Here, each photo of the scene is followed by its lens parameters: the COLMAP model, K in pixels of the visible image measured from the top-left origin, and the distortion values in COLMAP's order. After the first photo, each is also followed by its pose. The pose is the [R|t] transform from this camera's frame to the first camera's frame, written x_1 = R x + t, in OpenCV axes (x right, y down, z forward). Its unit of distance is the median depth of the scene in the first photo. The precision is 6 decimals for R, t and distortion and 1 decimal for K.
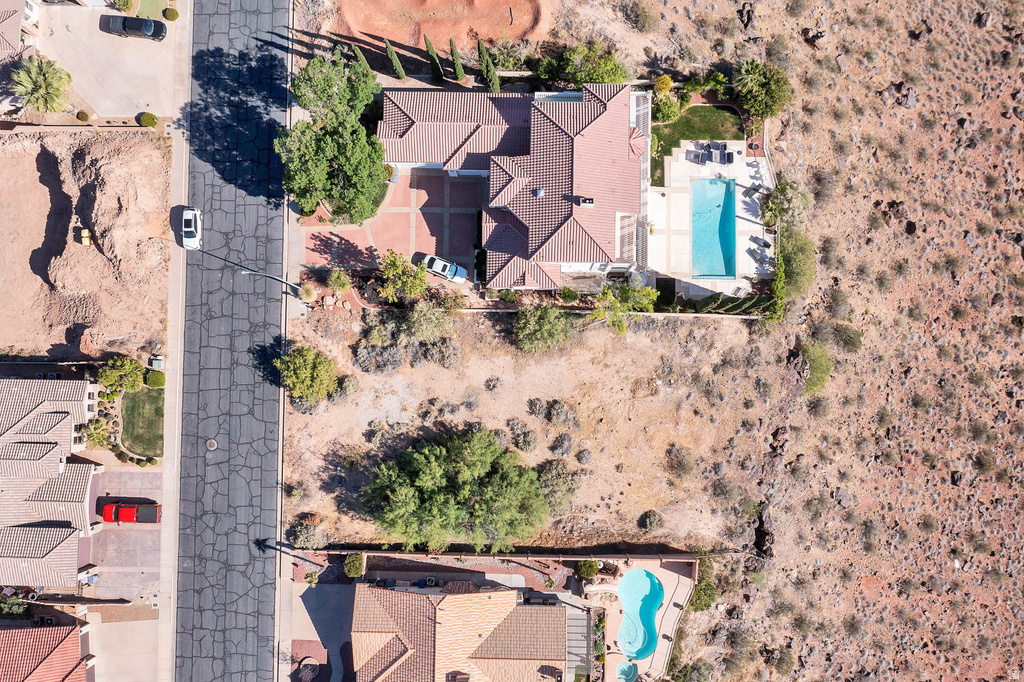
lens RADIAL K [[816.5, 0, 510.1], [0, 816.5, 341.5], [0, 0, 1]] dist [-0.007979, 0.007249]
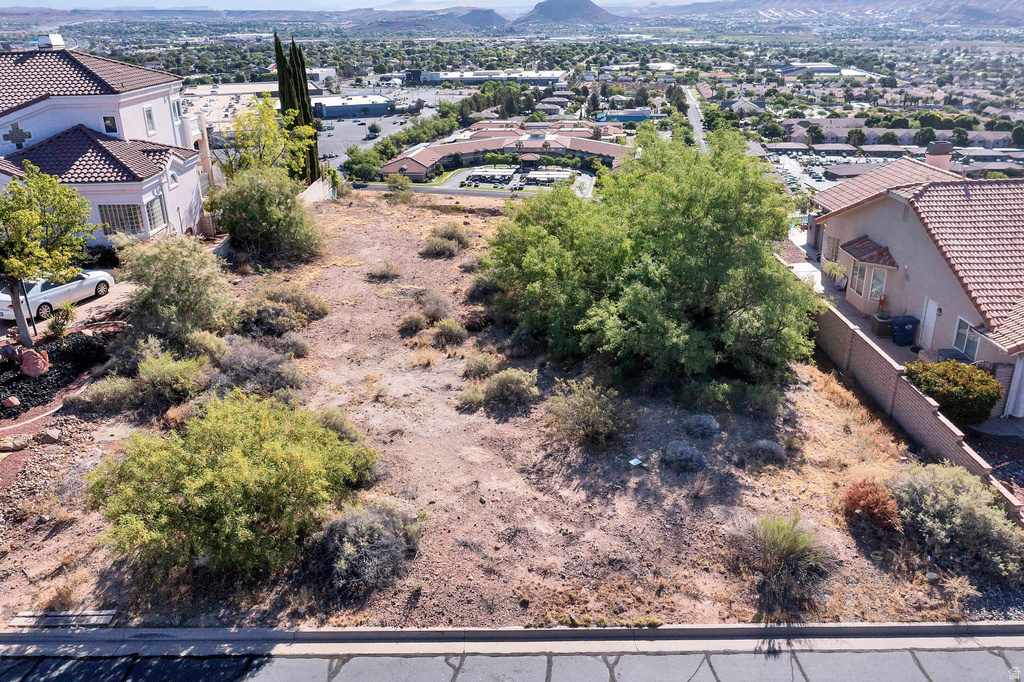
lens RADIAL K [[812.7, 0, 507.5], [0, 812.7, 340.4], [0, 0, 1]] dist [-0.003586, 0.009801]
pose [[-0.032174, -0.362127, 0.931573, -0.435595], [0.997895, 0.040867, 0.050350, 0.099242], [-0.056304, 0.931232, 0.360050, 0.867037]]
